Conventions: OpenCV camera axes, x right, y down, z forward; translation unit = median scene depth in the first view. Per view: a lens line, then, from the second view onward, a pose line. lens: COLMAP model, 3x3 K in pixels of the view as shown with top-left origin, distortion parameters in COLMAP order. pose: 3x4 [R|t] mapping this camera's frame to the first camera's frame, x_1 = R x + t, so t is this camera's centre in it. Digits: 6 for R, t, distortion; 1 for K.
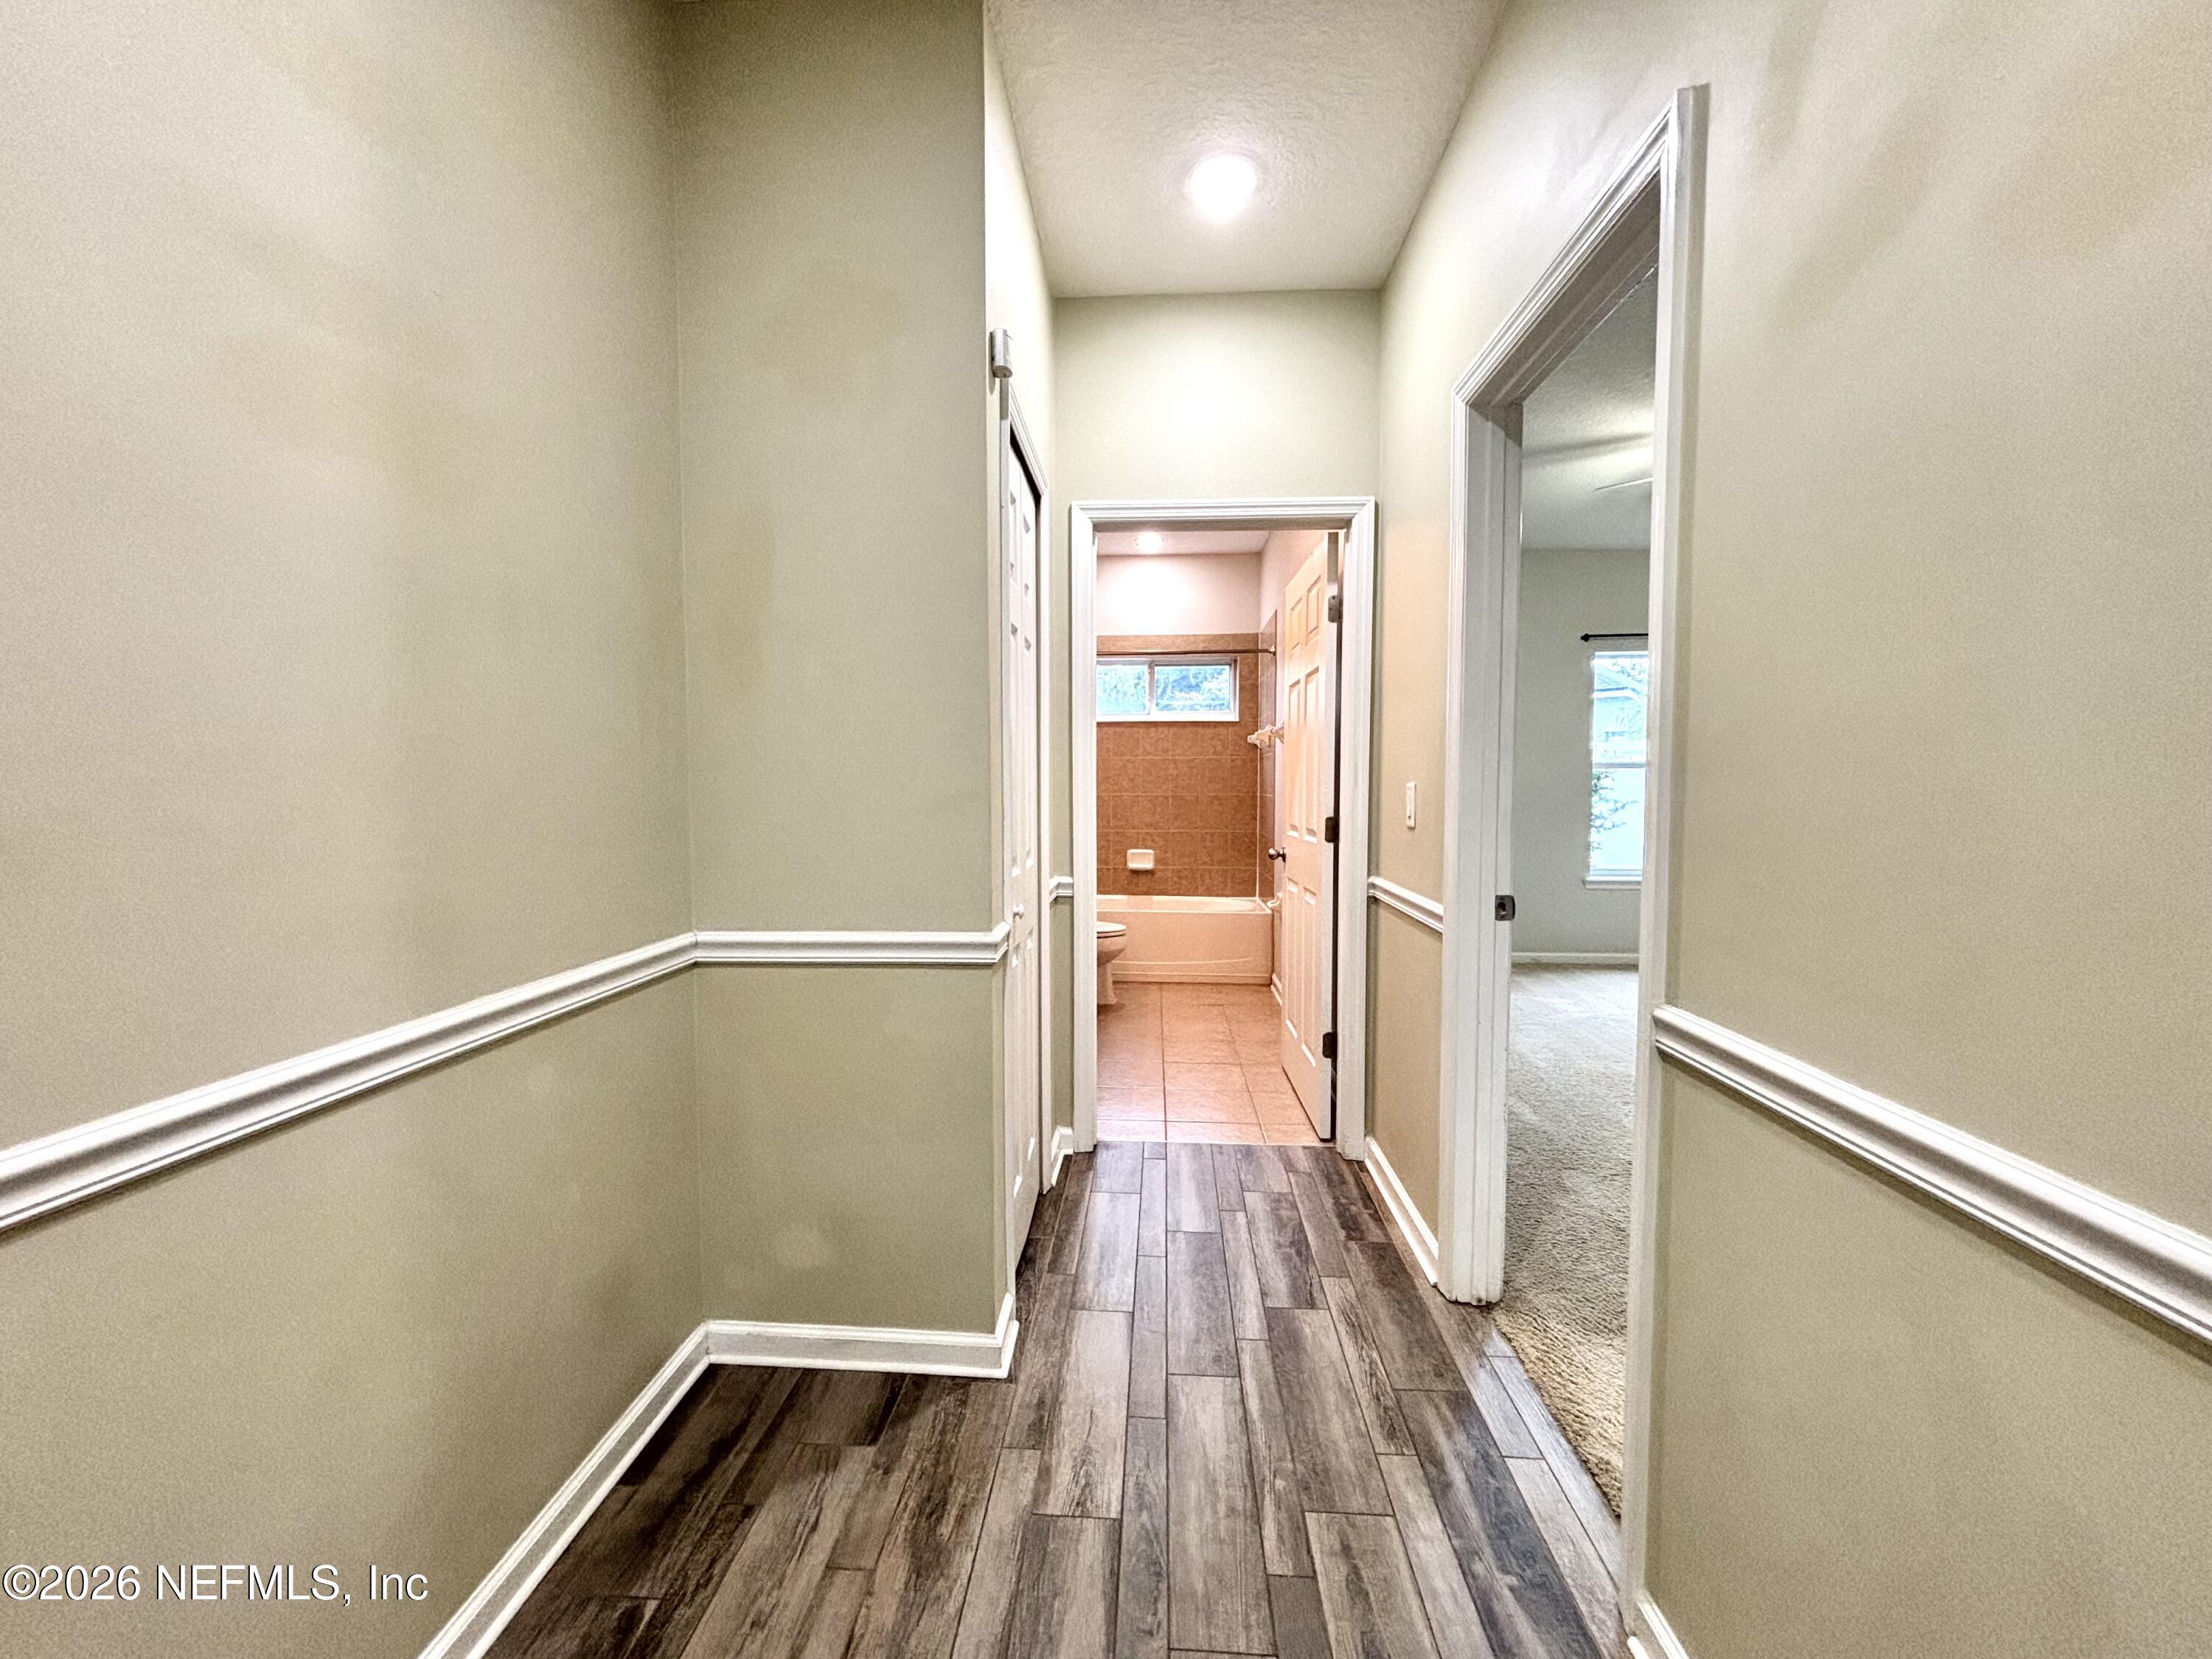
lens RADIAL K [[892.1, 0, 1101.1], [0, 892.1, 830.0], [0, 0, 1]] dist [0.001987, 0.000287]
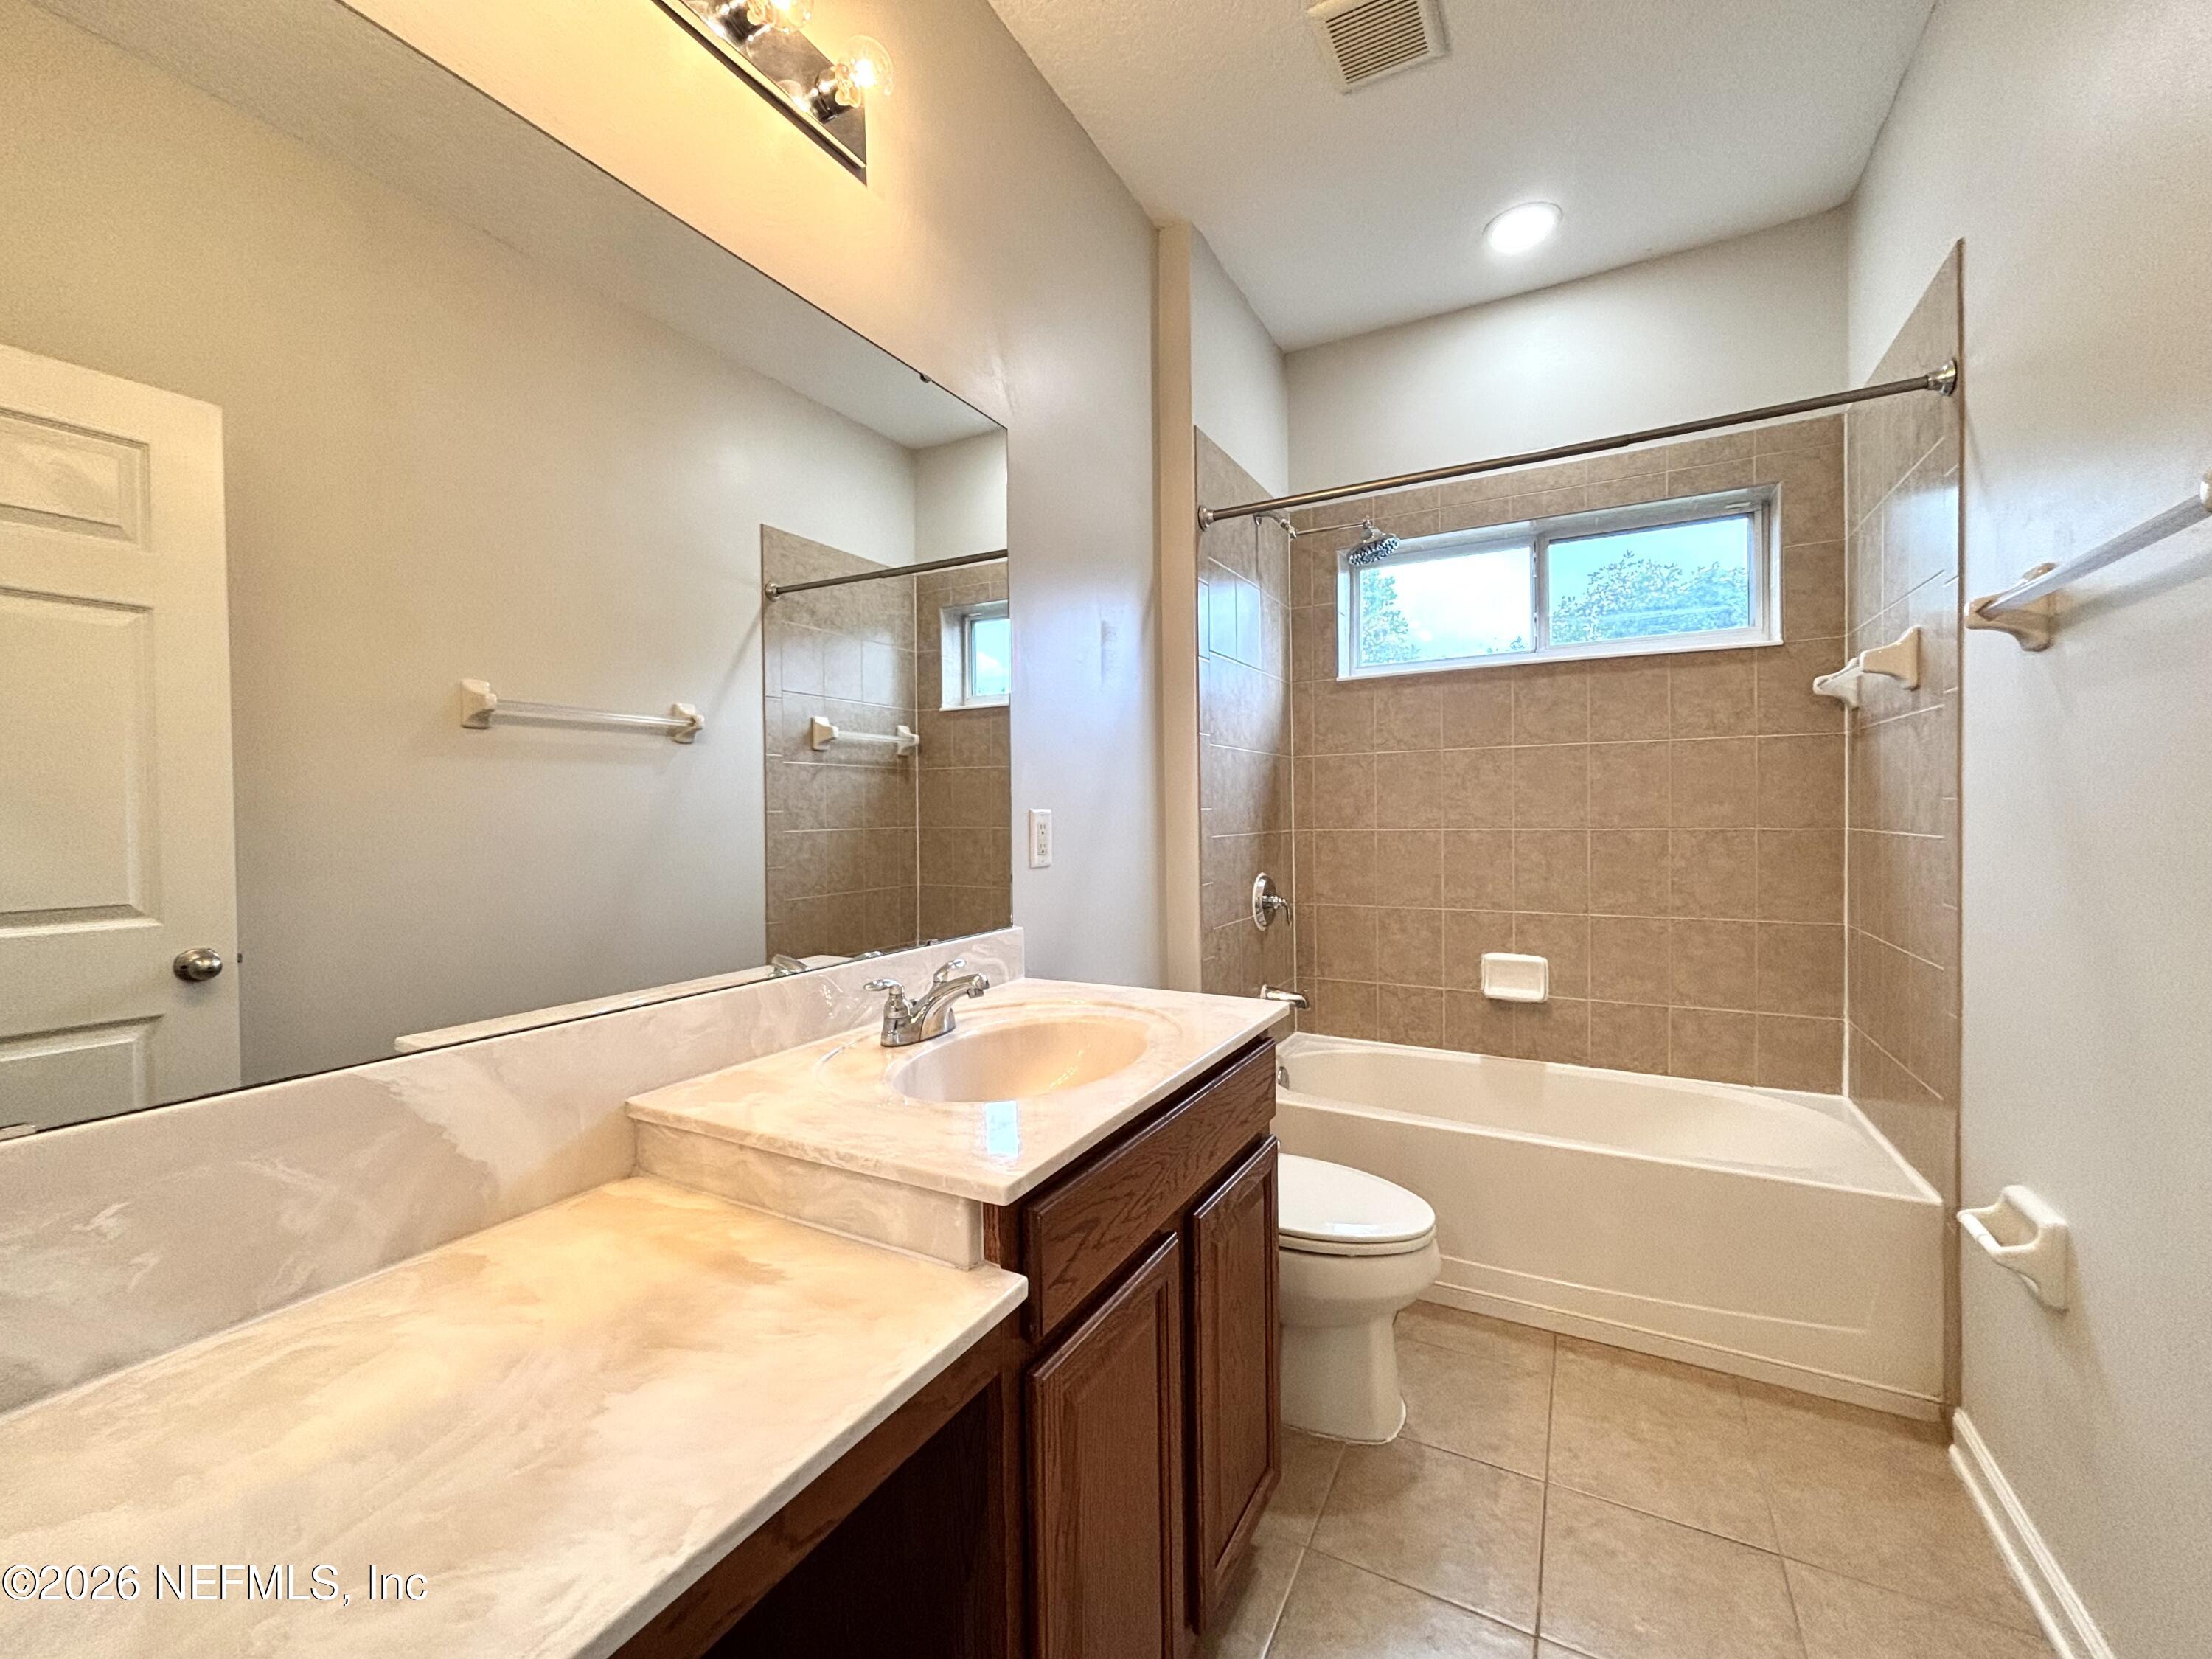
lens RADIAL K [[880.0, 0, 1104.2], [0, 880.0, 829.4], [0, 0, 1]] dist [-0.011359, -0.000085]
pose [[0.904856, -0.006916, -0.425662, 0.091722], [-0.002339, 0.999772, -0.021215, -0.060454], [0.425712, 0.020192, 0.904633, 1.032136]]
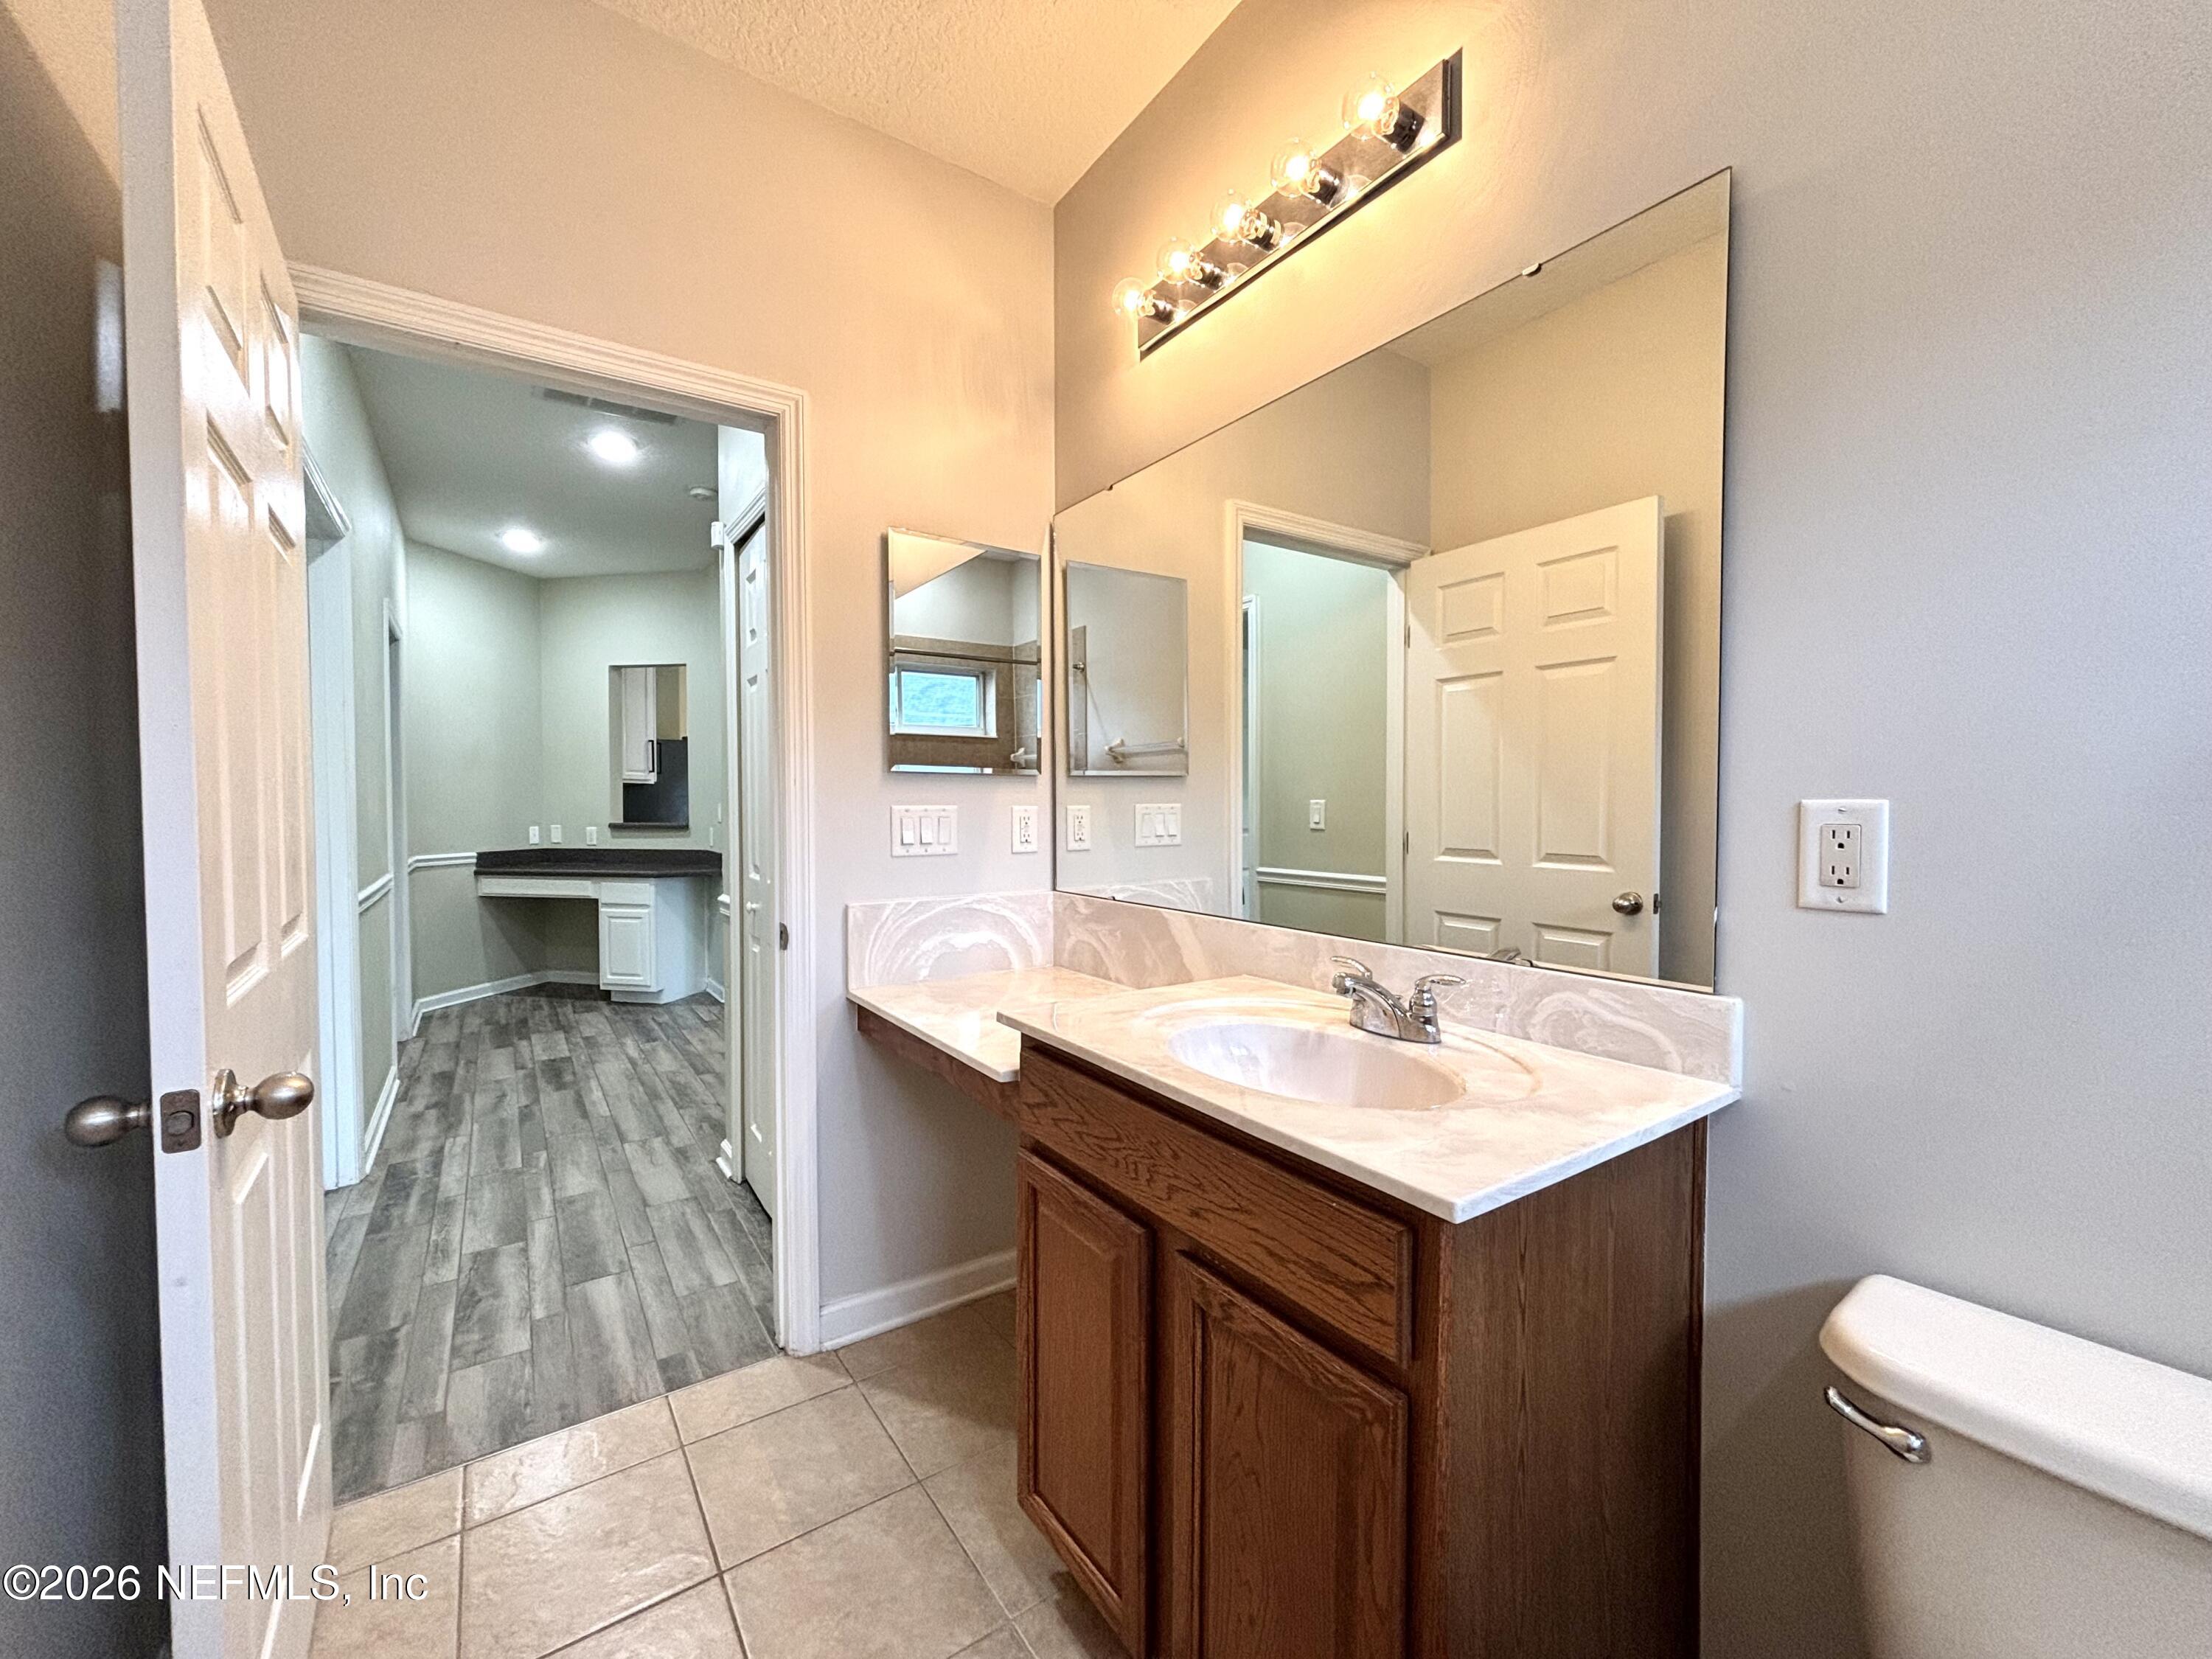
lens RADIAL K [[892.1, 0, 1101.1], [0, 892.1, 830.0], [0, 0, 1]] dist [0.001987, 0.000287]
pose [[-0.788038, 0.013188, -0.615486, 0.251150], [-0.033590, 0.997360, 0.064378, -0.101498], [0.614710, 0.071406, -0.785515, 1.956327]]
